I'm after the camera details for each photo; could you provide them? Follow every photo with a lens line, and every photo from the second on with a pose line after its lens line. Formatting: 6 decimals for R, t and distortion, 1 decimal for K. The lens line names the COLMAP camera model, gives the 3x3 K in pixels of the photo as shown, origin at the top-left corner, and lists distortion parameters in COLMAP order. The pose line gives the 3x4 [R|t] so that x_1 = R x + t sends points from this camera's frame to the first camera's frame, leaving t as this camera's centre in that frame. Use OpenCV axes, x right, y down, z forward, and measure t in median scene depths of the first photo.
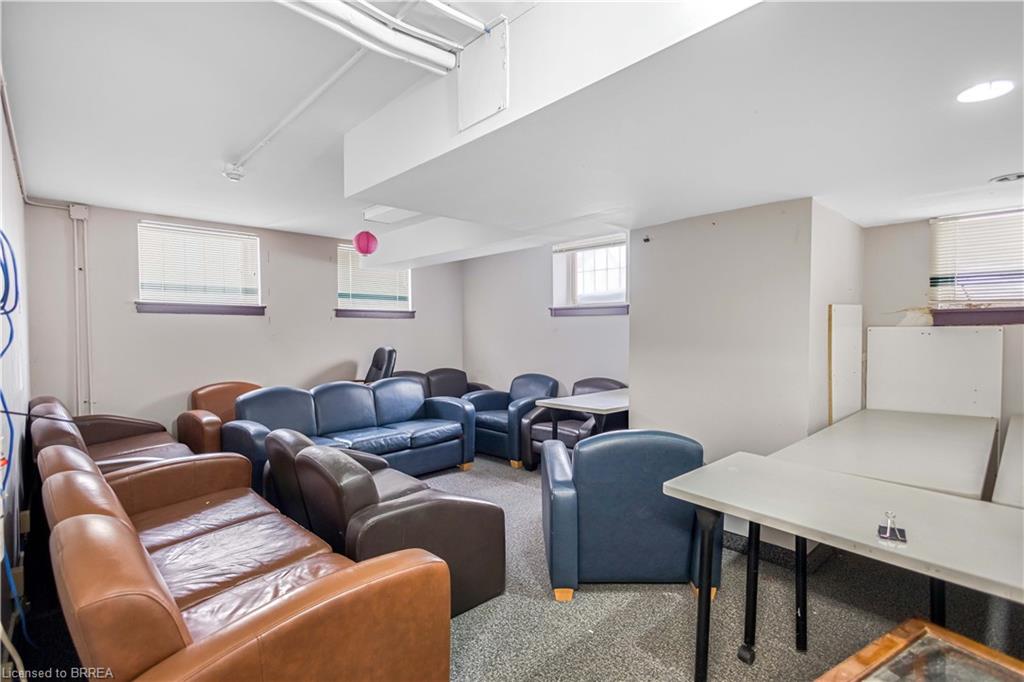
lens RADIAL K [[478.9, 0, 512.2], [0, 478.9, 337.8], [0, 0, 1]] dist [0.009592, -0.000951]
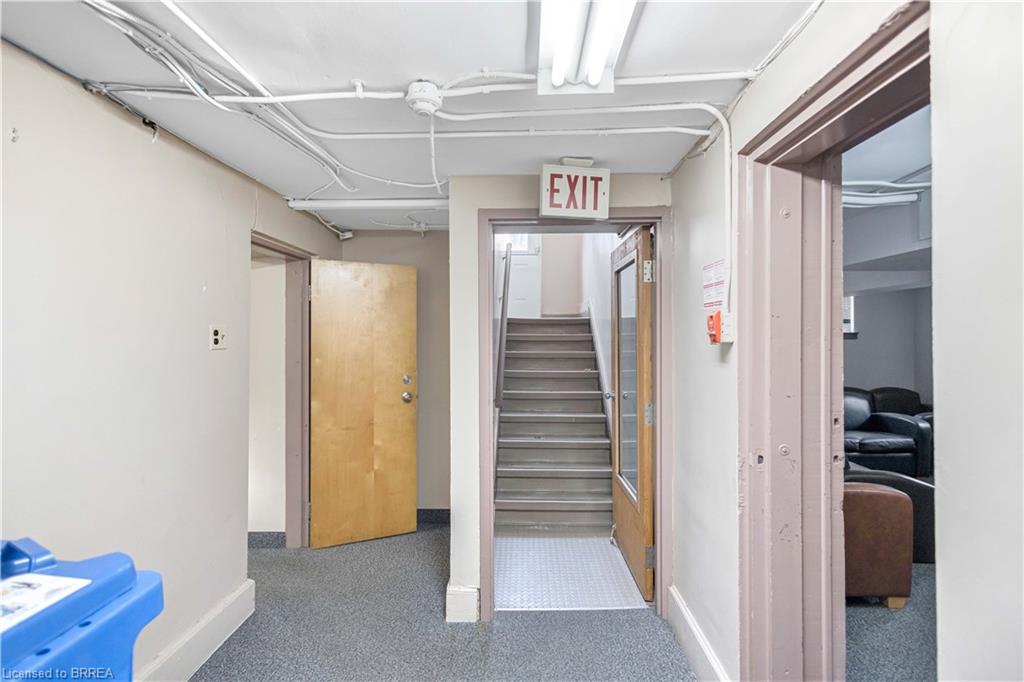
lens RADIAL K [[478.9, 0, 512.1], [0, 478.9, 336.2], [0, 0, 1]] dist [0.009592, -0.000951]
pose [[0.701941, 0.004463, -0.712221, 0.030832], [-0.018480, 0.999758, -0.011949, -0.025195], [0.711995, 0.021550, 0.701854, -0.419256]]
